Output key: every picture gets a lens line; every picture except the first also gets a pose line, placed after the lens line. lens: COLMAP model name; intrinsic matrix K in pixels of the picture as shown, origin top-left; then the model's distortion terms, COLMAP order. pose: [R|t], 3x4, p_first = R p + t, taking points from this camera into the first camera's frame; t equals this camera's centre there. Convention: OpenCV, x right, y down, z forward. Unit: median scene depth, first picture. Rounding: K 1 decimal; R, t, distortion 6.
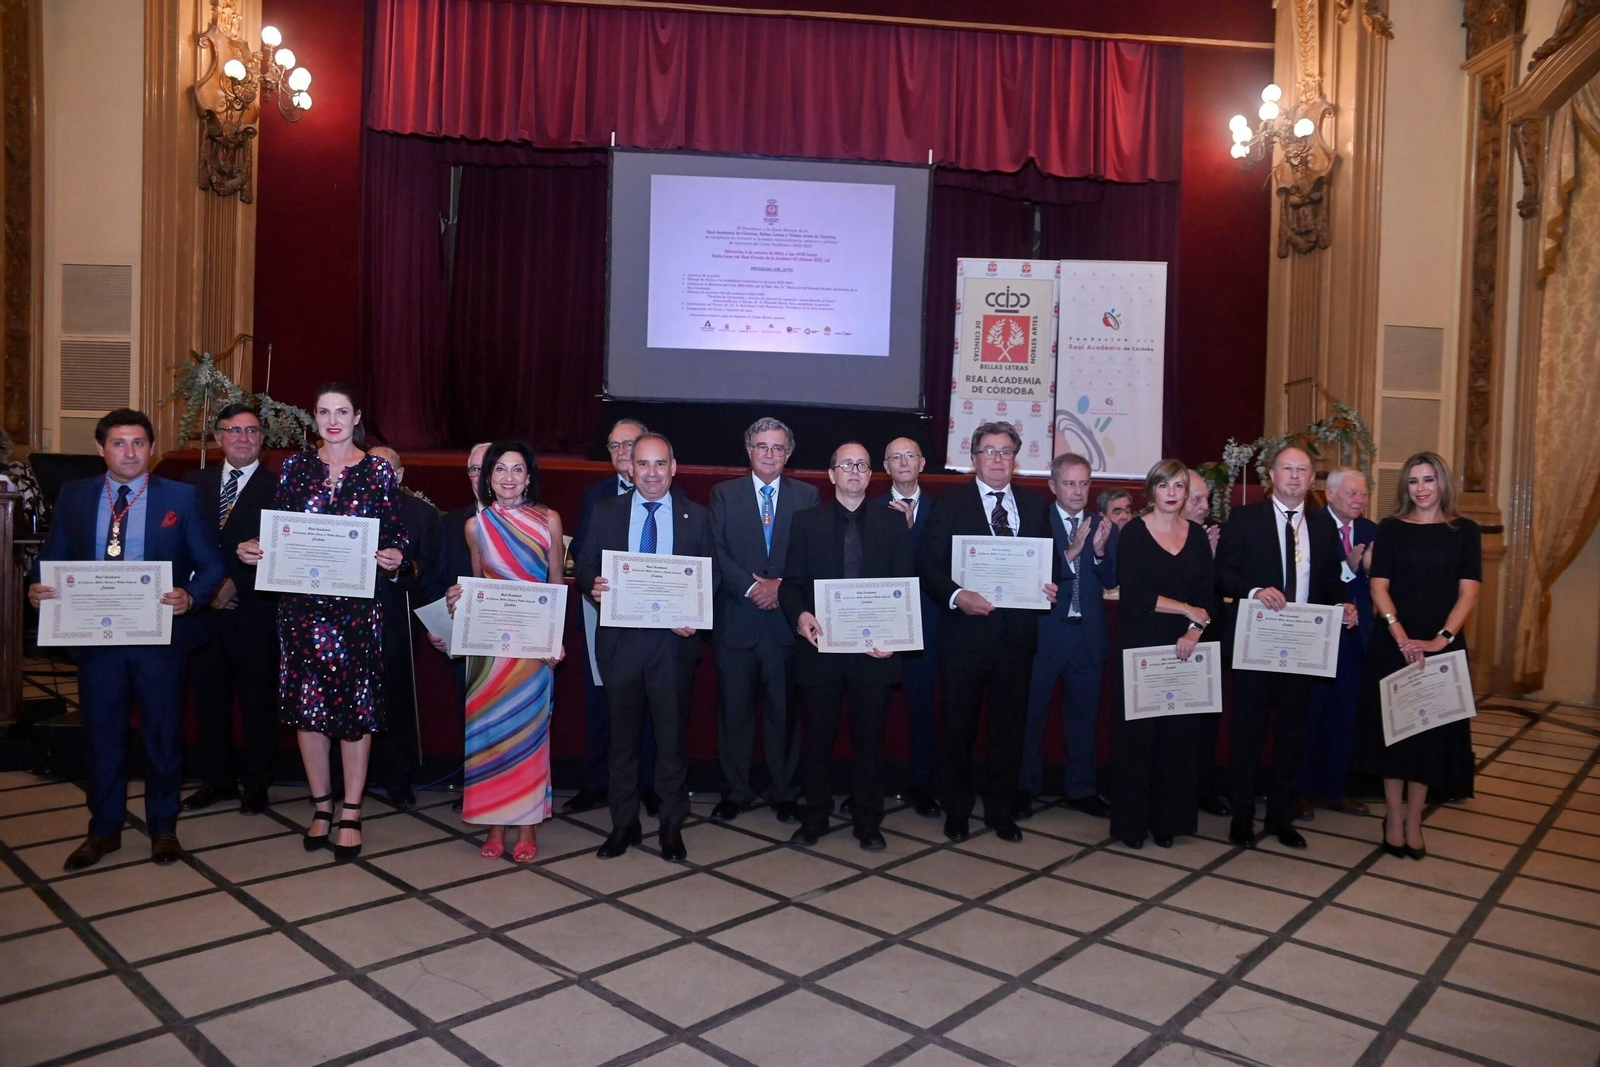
lens RADIAL K [[1121.3, 0, 800.0], [0, 1121.3, 533.5], [0, 0, 1]] dist [-0.114683, 0.106037]
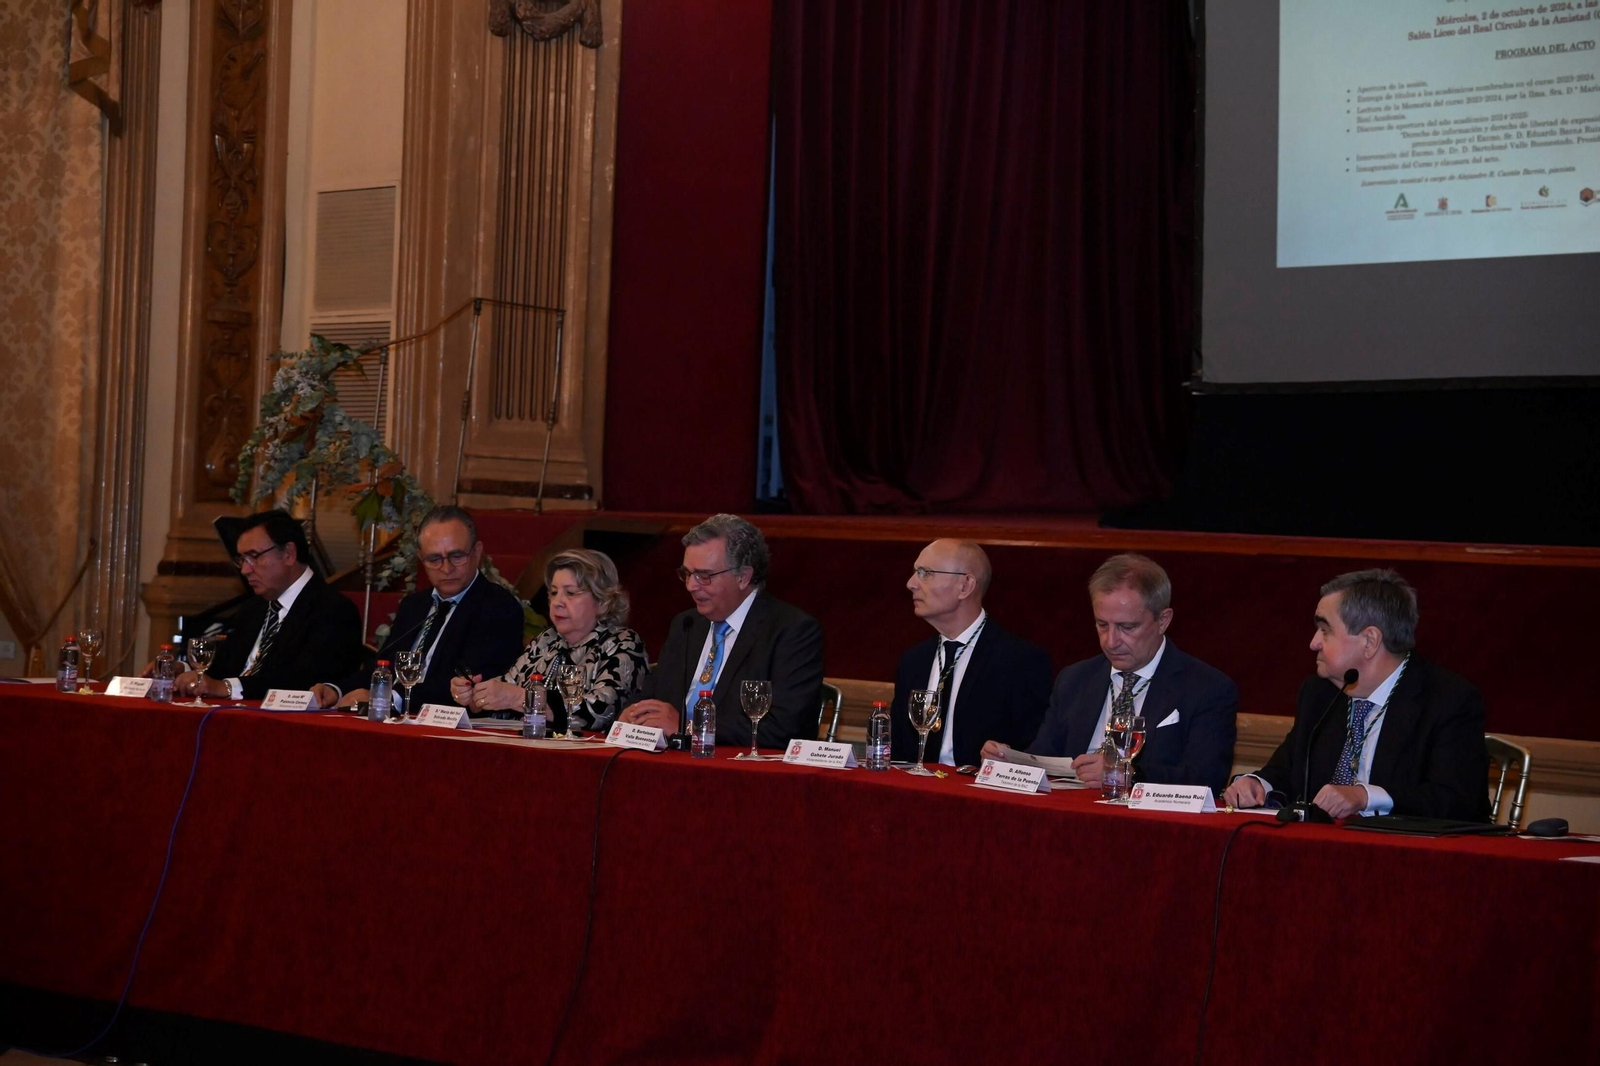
lens RADIAL K [[3077.7, 0, 792.4], [0, 3077.7, 494.6], [0, 0, 1]] dist [0.454500, -0.105792]
pose [[0.708355, -0.016951, -0.705653, 0.585535], [-0.045669, 0.996516, -0.069782, 0.014735], [0.704378, 0.081657, 0.705113, 0.015418]]
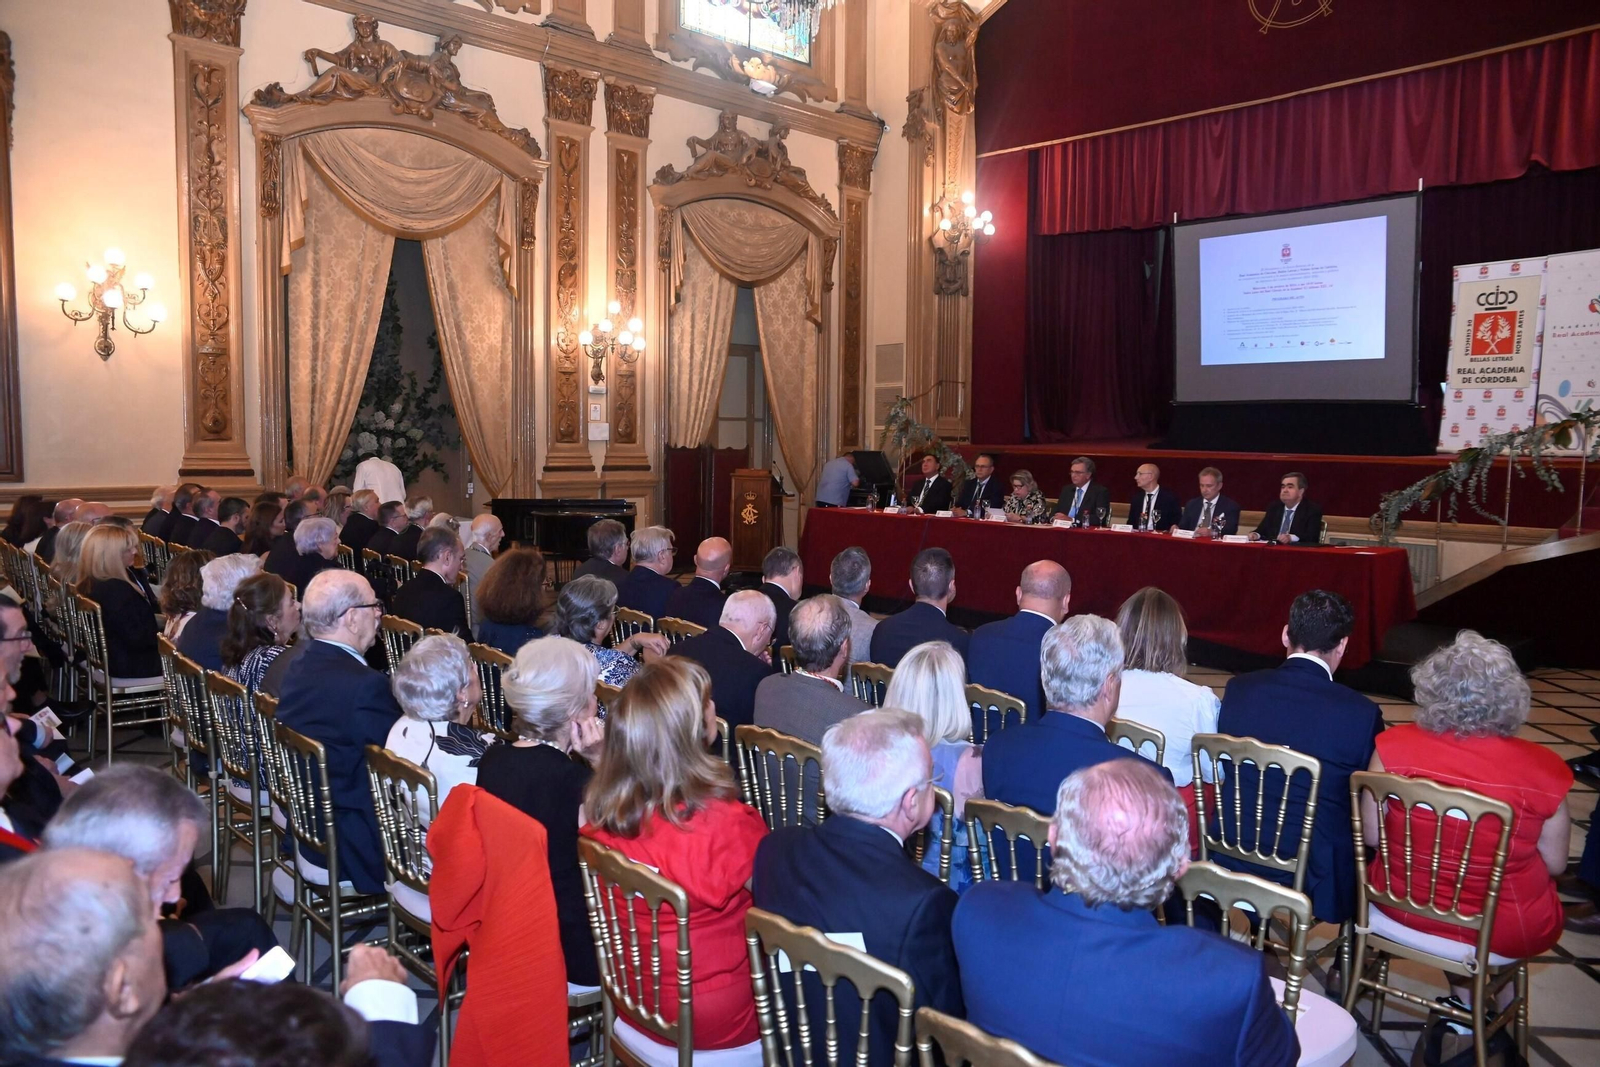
lens RADIAL K [[1121.3, 0, 800.0], [0, 1121.3, 533.5], [0, 0, 1]] dist [-0.114683, 0.106037]
pose [[0.628765, 0.039877, -0.776573, 0.615696], [-0.019166, 0.999176, 0.035789, 0.001279], [0.777360, -0.007619, 0.629010, -0.242363]]
